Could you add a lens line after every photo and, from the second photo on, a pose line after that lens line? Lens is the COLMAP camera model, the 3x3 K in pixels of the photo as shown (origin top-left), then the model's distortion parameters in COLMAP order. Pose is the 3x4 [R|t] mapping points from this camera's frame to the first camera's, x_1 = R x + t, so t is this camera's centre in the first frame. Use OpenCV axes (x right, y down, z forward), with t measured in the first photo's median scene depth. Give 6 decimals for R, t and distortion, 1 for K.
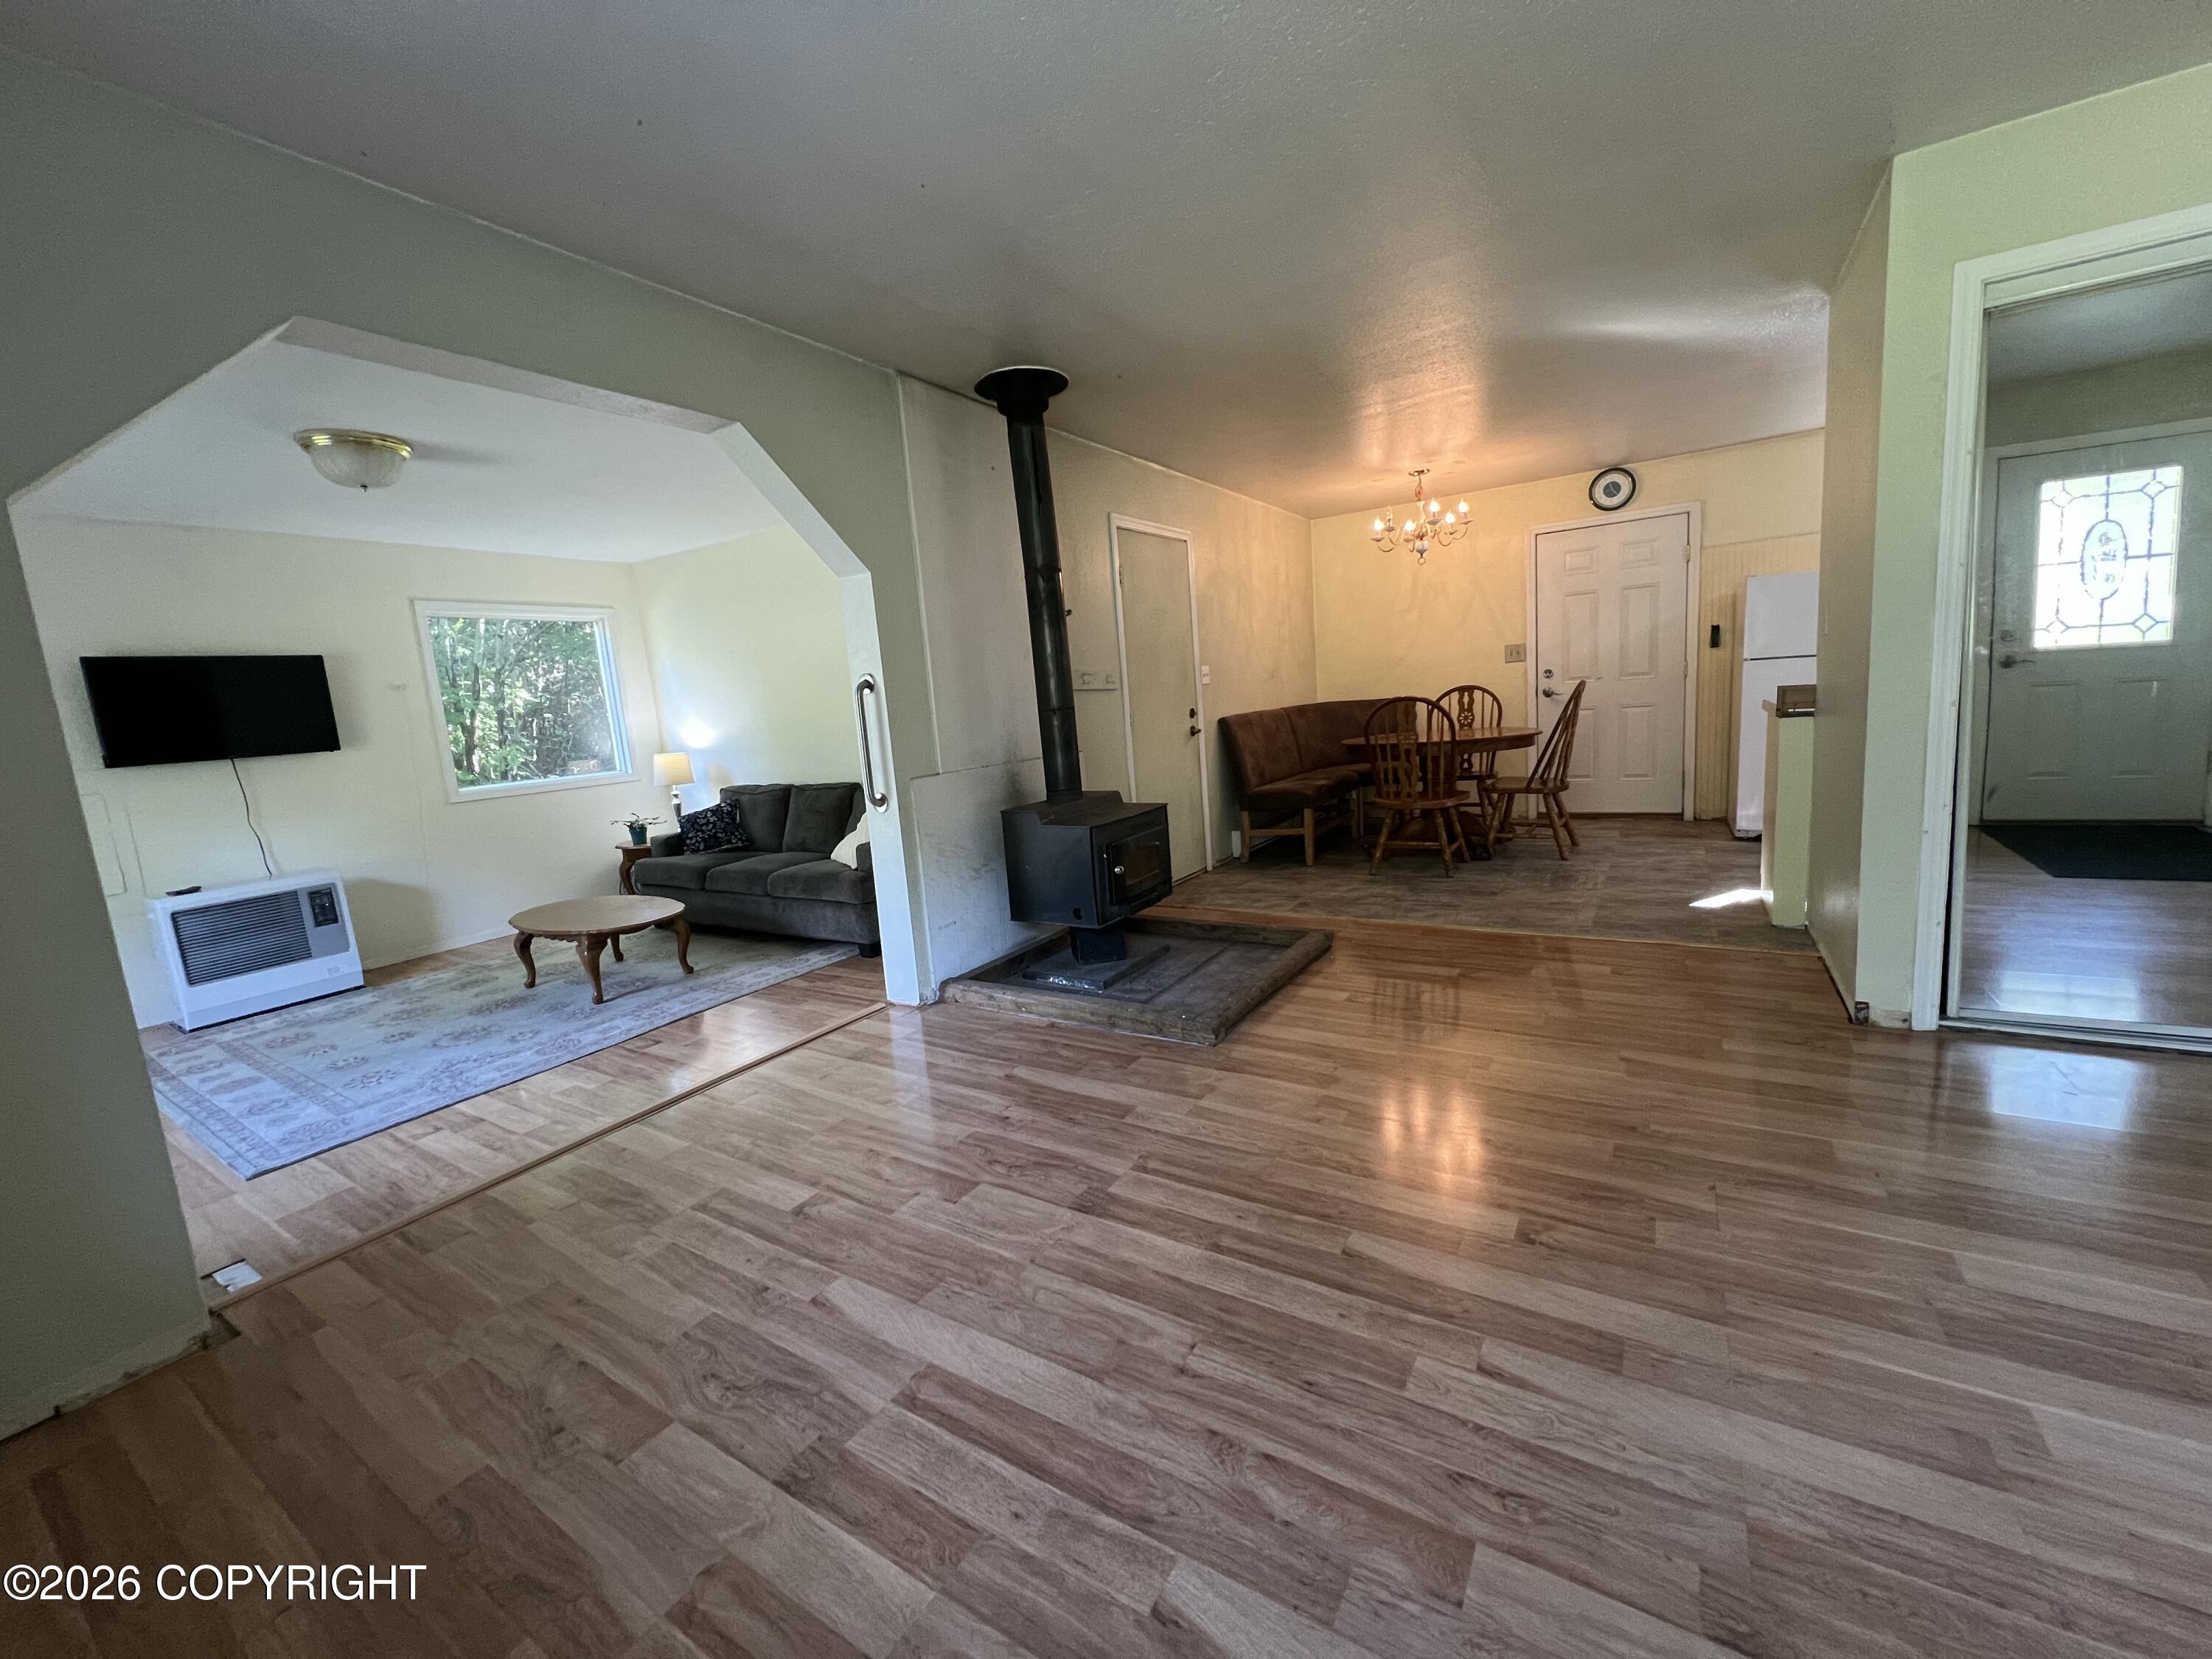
lens RADIAL K [[884.6, 0, 1097.9], [0, 884.6, 829.6], [0, 0, 1]] dist [-0.000775, 0.000022]
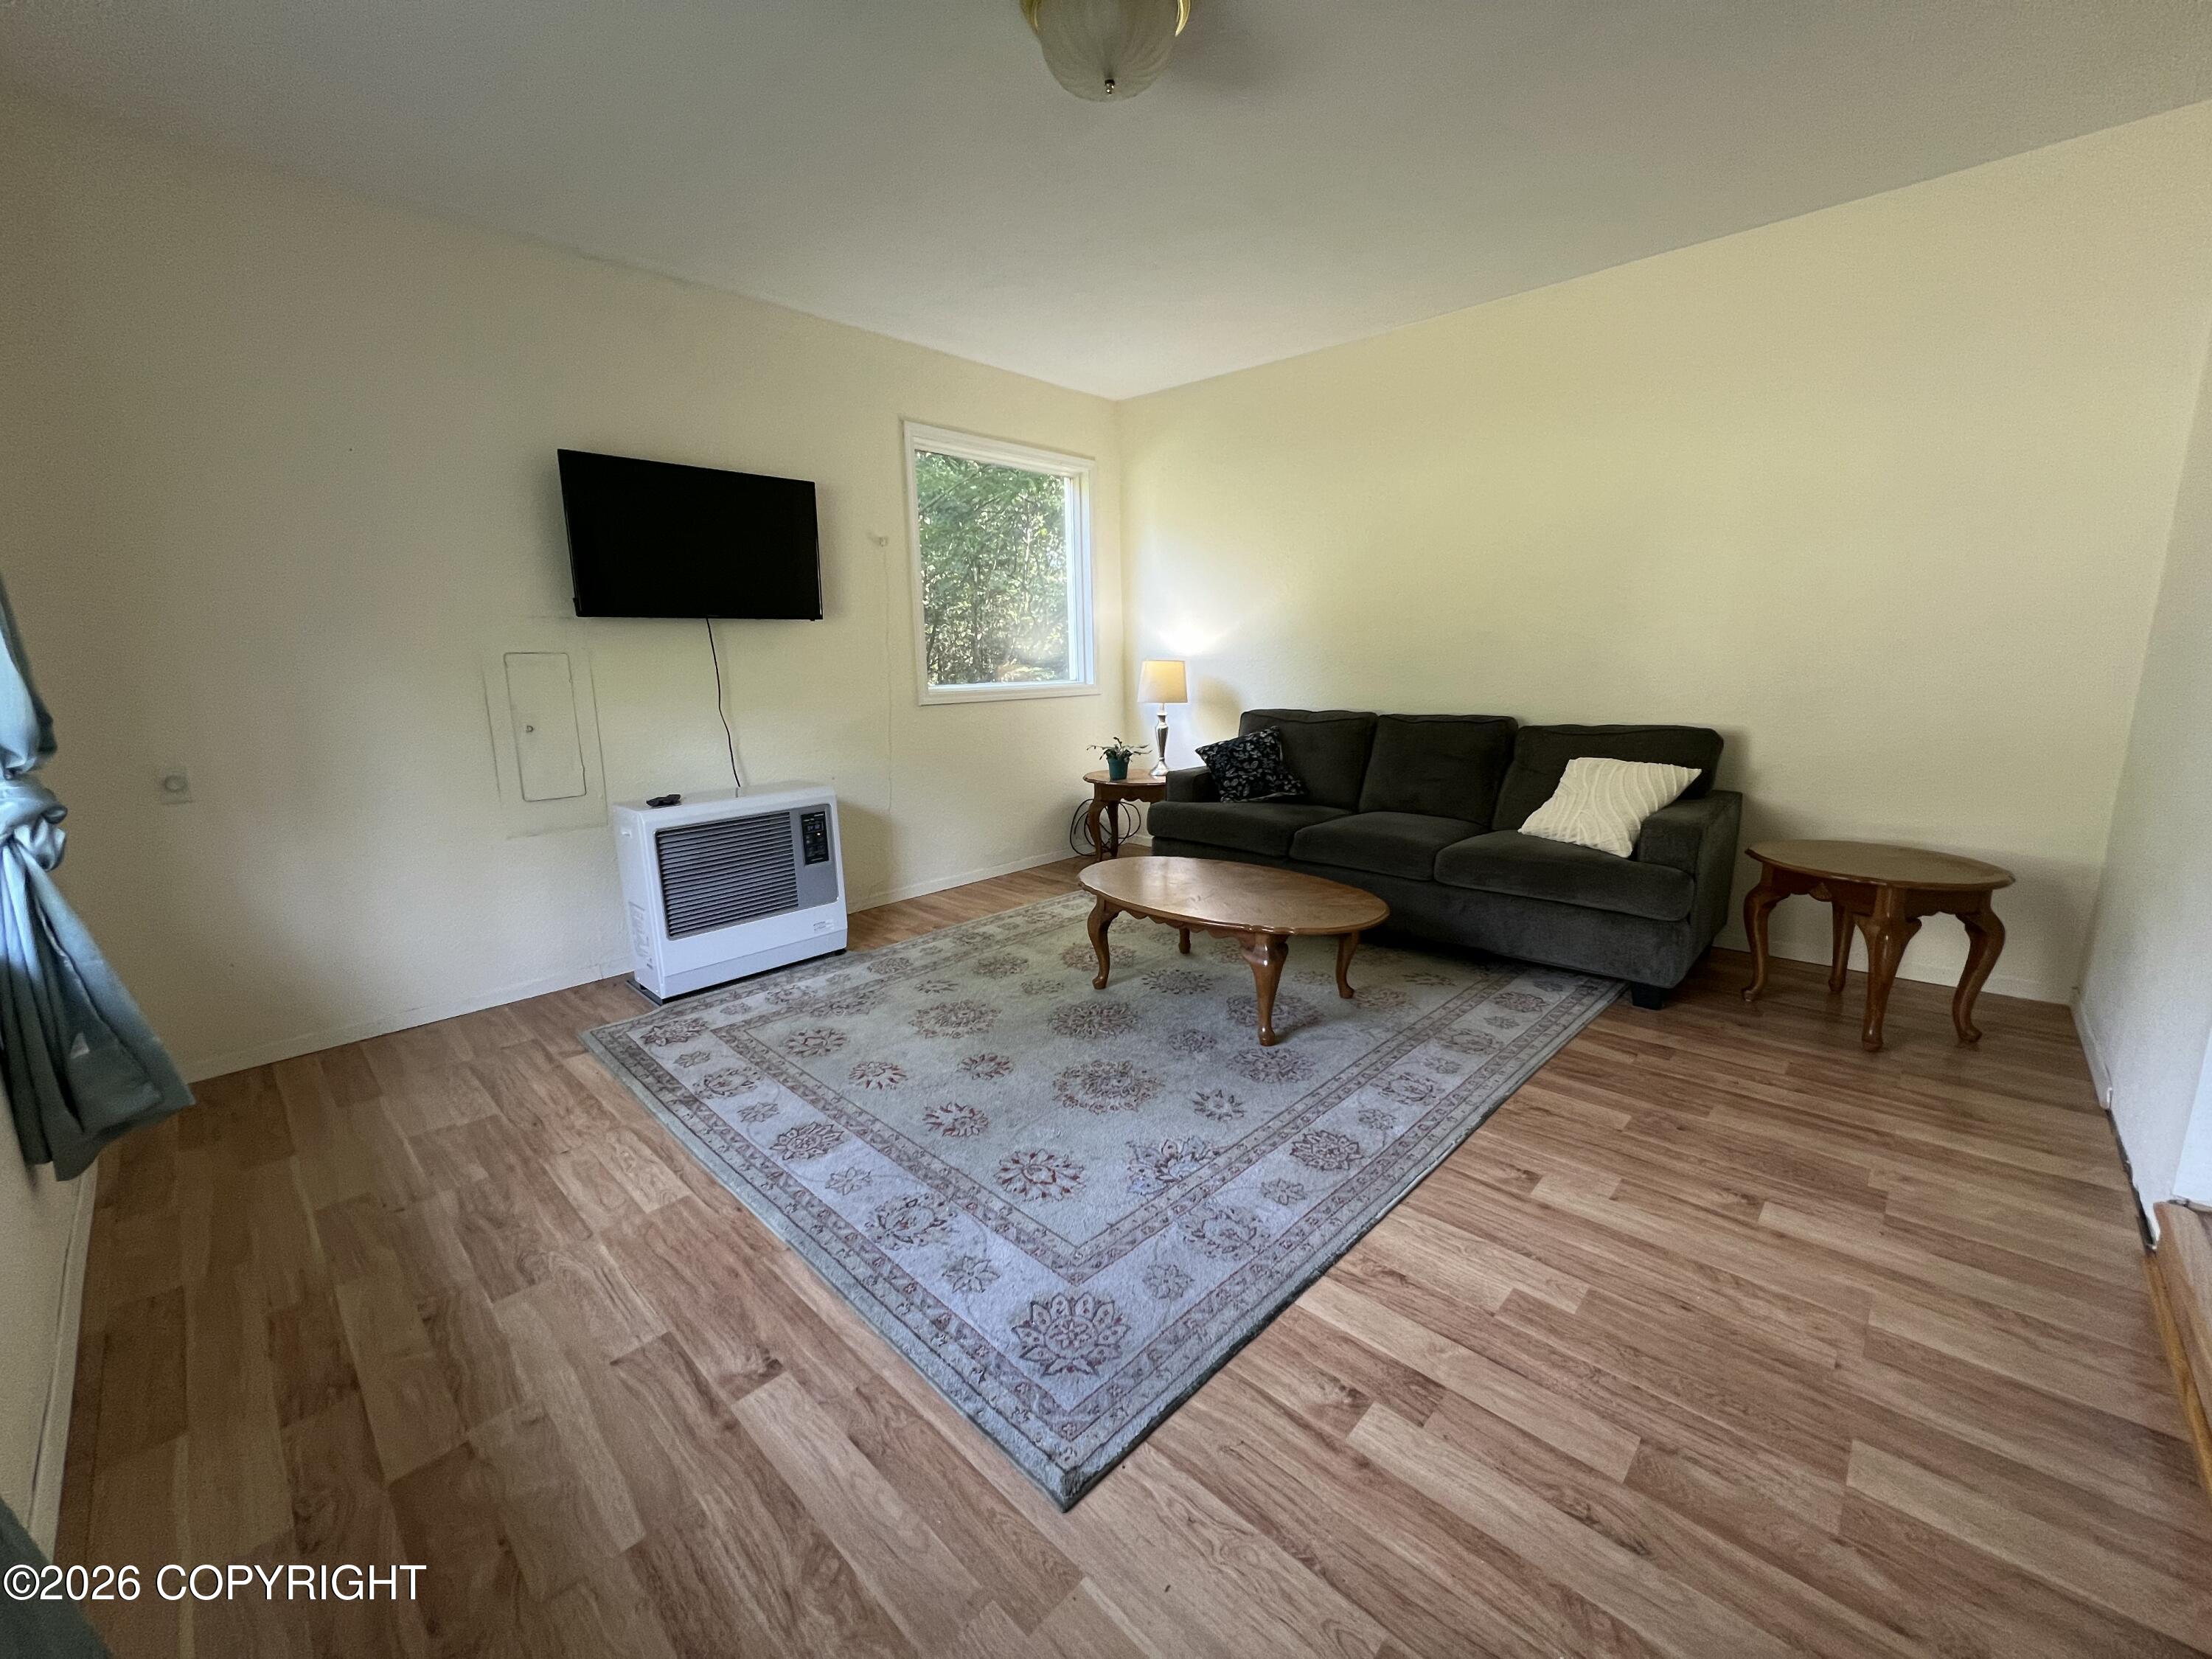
lens RADIAL K [[884.6, 0, 1096.5], [0, 884.6, 830.5], [0, 0, 1]] dist [-0.000775, 0.000022]
pose [[0.979977, 0.094783, -0.175105, -0.725570], [-0.084615, 0.994313, 0.064662, 0.024126], [0.180238, -0.048550, 0.982424, 0.471840]]
